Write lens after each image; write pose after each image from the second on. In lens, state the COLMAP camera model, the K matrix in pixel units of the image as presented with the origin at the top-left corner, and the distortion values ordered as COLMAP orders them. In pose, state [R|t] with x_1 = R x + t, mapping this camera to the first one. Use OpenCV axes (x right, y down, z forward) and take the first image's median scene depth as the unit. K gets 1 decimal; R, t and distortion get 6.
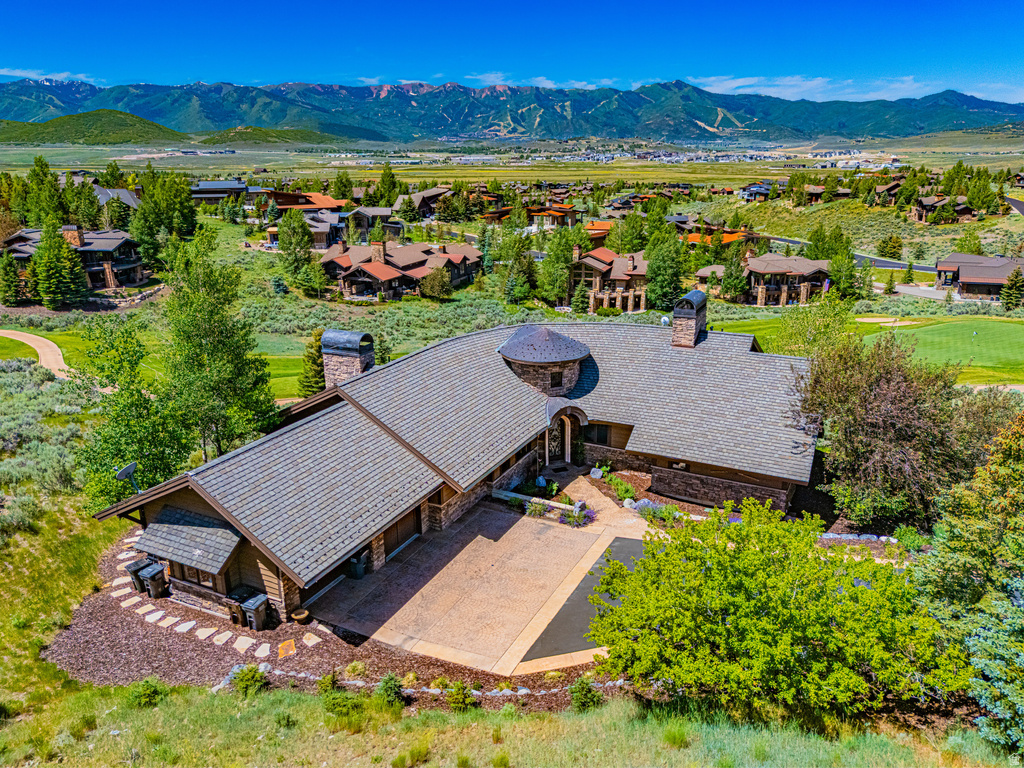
lens RADIAL K [[758.4, 0, 513.1], [0, 758.4, 380.3], [0, 0, 1]] dist [0.073532, -0.075494]
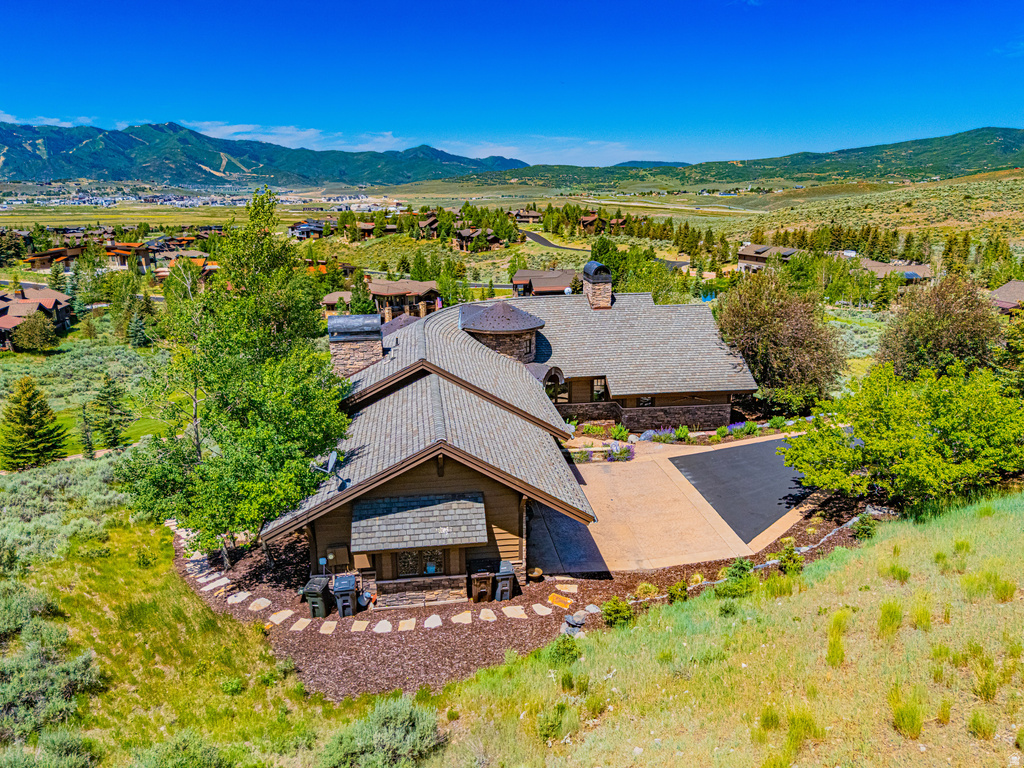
lens RADIAL K [[758.4, 0, 513.1], [0, 758.4, 380.3], [0, 0, 1]] dist [0.073532, -0.075494]
pose [[0.825856, -0.137866, 0.546768, -0.130549], [0.167454, 0.985870, -0.004344, 0.011127], [-0.538443, 0.095146, 0.837273, 0.031713]]
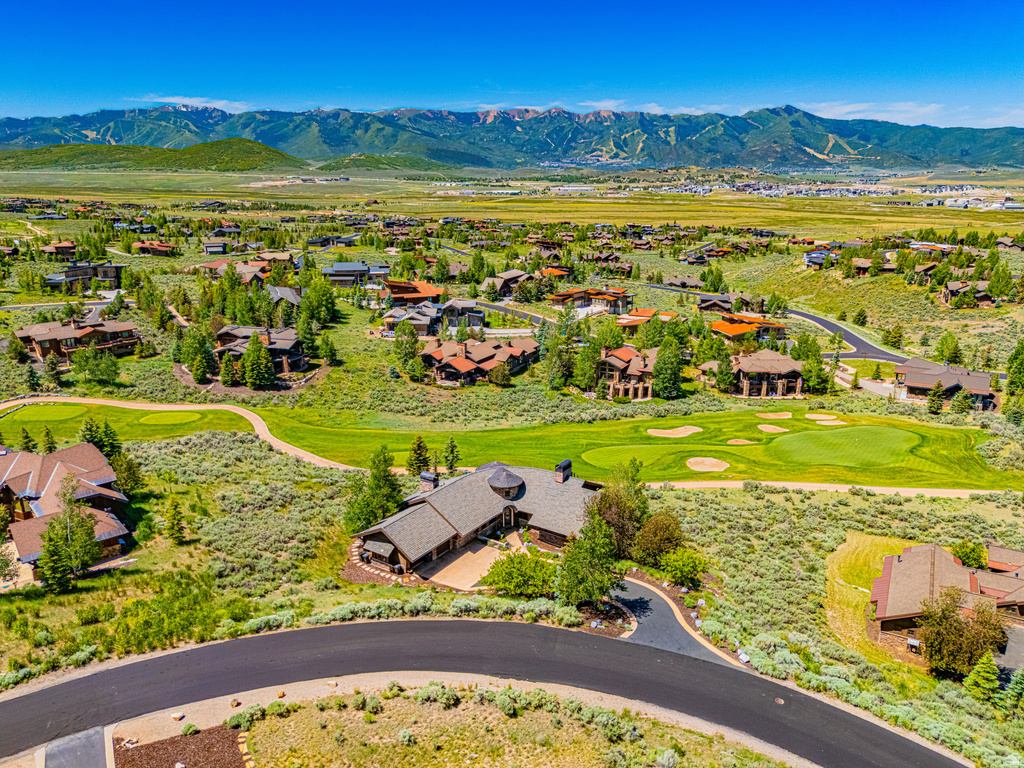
lens RADIAL K [[758.4, 0, 513.1], [0, 758.4, 380.3], [0, 0, 1]] dist [0.073532, -0.075494]
pose [[0.991703, 0.043525, -0.120956, 0.090001], [-0.046798, 0.998608, -0.024346, -0.078367], [0.119728, 0.029805, 0.992359, -0.382304]]
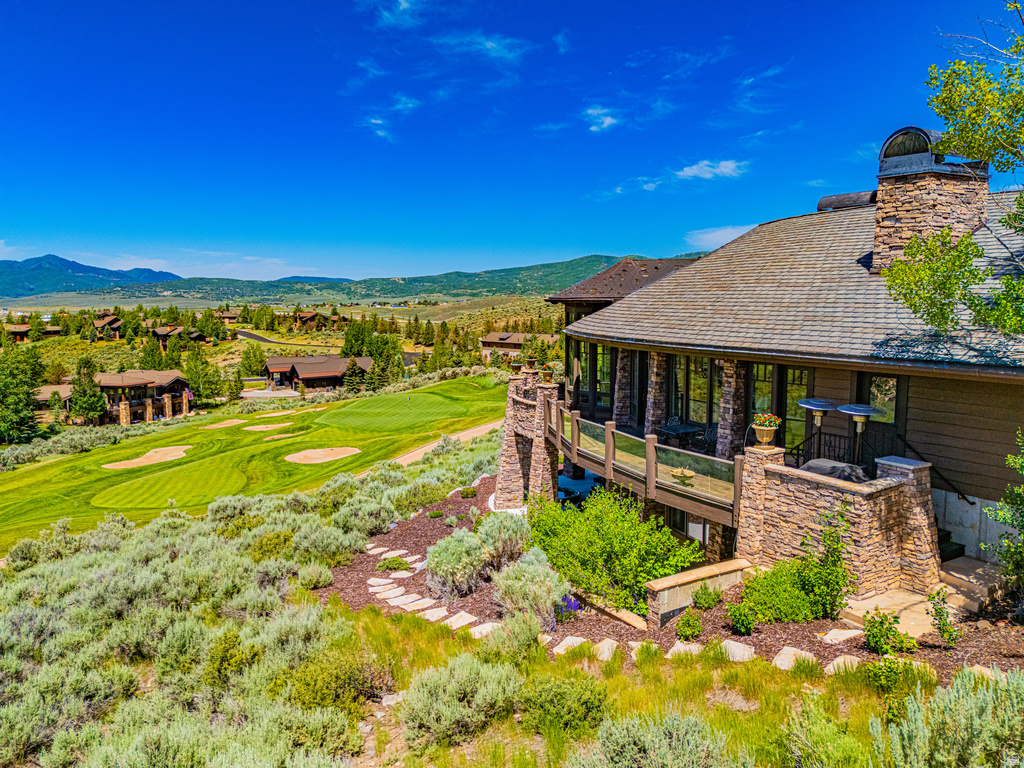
lens RADIAL K [[758.4, 0, 513.1], [0, 758.4, 380.3], [0, 0, 1]] dist [0.073532, -0.075494]
pose [[0.519698, -0.087732, 0.849833, -0.169323], [0.255065, 0.965282, -0.056330, 0.008845], [-0.815386, 0.246038, 0.524033, 0.229730]]
